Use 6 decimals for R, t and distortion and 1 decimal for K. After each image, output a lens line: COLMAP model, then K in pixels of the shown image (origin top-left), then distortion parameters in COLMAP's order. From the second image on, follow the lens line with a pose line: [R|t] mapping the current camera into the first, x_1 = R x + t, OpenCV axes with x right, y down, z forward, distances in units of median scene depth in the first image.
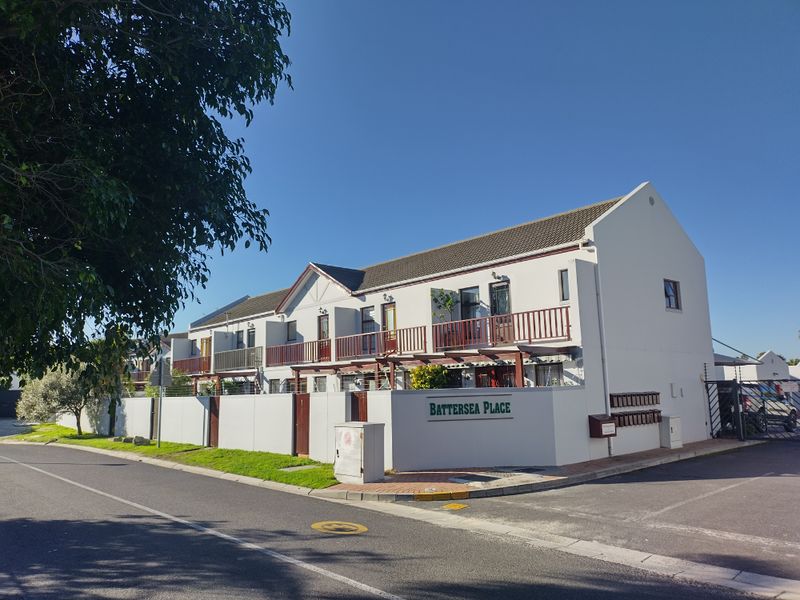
lens RADIAL K [[594.2, 0, 400.3], [0, 594.2, 300.6], [0, 0, 1]] dist [0.067810, -0.086632]
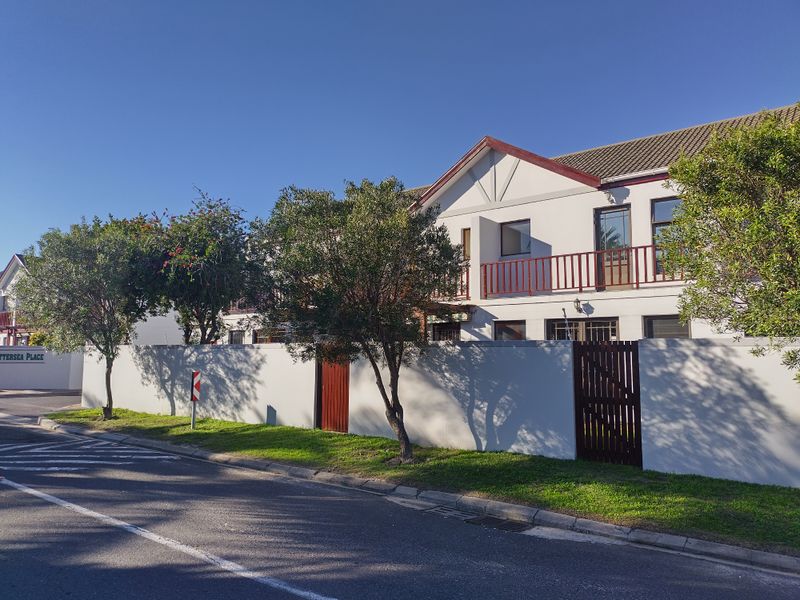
lens RADIAL K [[594.2, 0, 394.5], [0, 594.2, 297.4], [0, 0, 1]] dist [0.067810, -0.086632]
pose [[0.983027, 0.031933, 0.180662, -0.199342], [-0.044063, 0.997007, 0.063532, 0.039104], [-0.178093, -0.070414, 0.981491, 0.229052]]
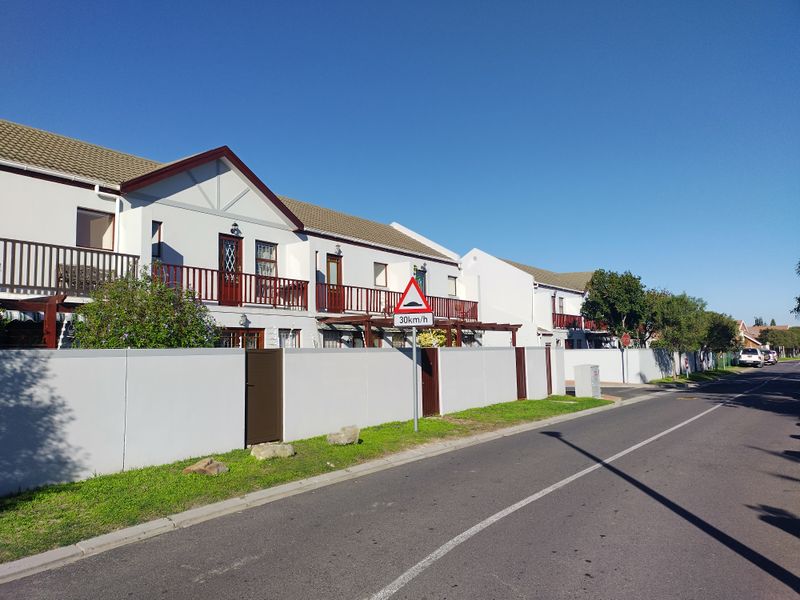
lens RADIAL K [[594.2, 0, 403.9], [0, 594.2, 301.7], [0, 0, 1]] dist [0.067810, -0.086632]
pose [[-0.207606, 0.102407, 0.972837, -1.058214], [-0.136065, 0.981814, -0.132389, 0.209737], [-0.968703, -0.159853, -0.189897, 1.212719]]
